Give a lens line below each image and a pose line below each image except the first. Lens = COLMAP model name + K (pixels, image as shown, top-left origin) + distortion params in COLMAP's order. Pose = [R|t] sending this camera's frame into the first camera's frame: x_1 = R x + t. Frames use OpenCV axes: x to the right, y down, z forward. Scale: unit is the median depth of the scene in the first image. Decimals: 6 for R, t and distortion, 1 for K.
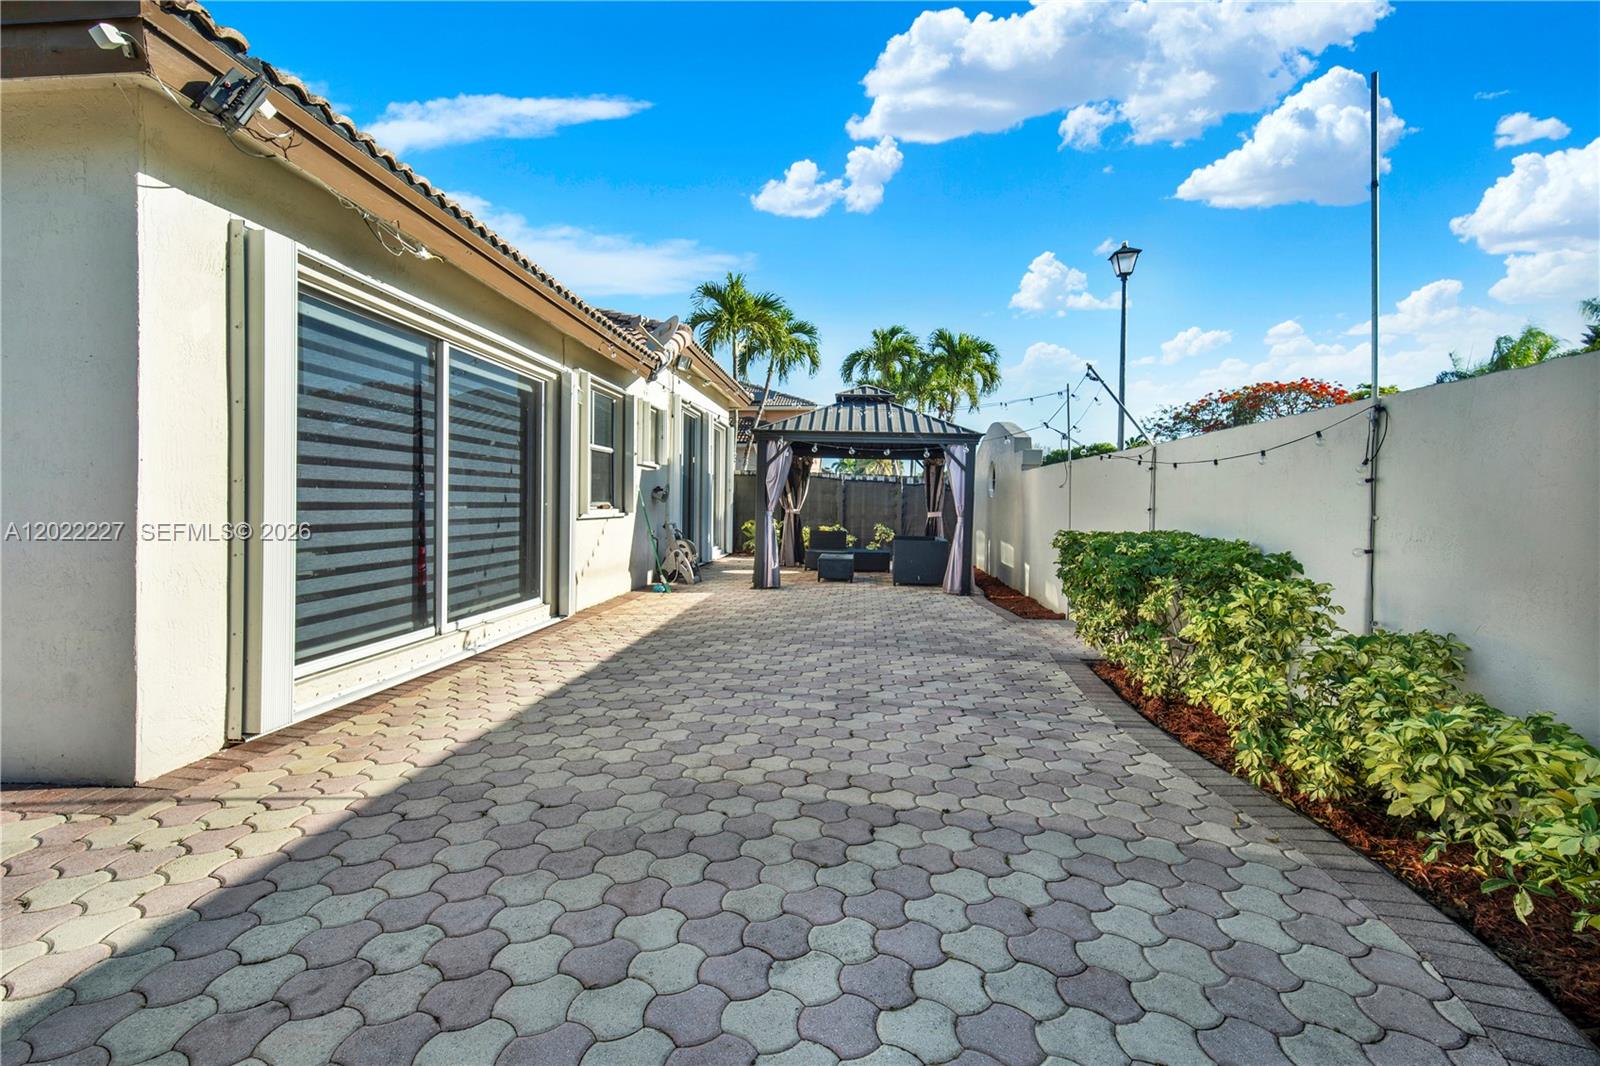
lens RADIAL K [[708.8, 0, 797.3], [0, 708.8, 509.8], [0, 0, 1]] dist [-0.001516, 0.000121]
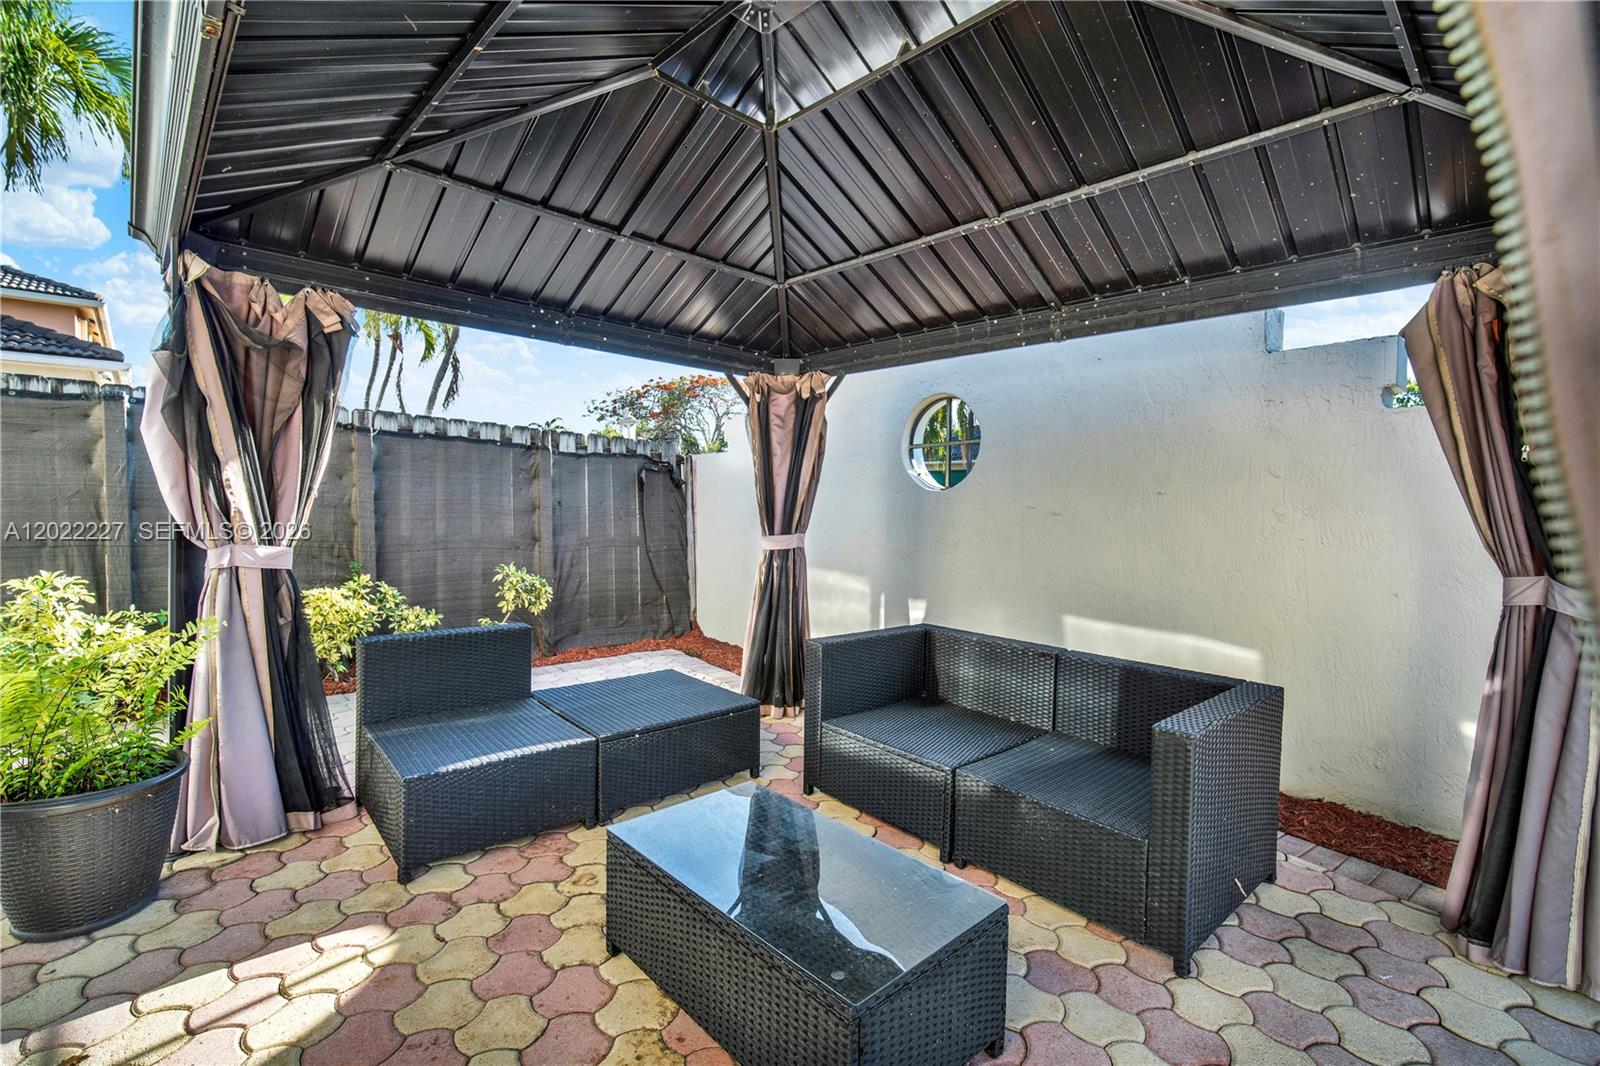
lens RADIAL K [[712.1, 0, 821.4], [0, 712.1, 522.0], [0, 0, 1]] dist [-0.006030, 0.000435]
pose [[0.651805, -0.027501, 0.757887, -0.044466], [0.000857, 0.999368, 0.035526, -0.012591], [-0.758386, -0.022507, 0.651417, 0.647301]]
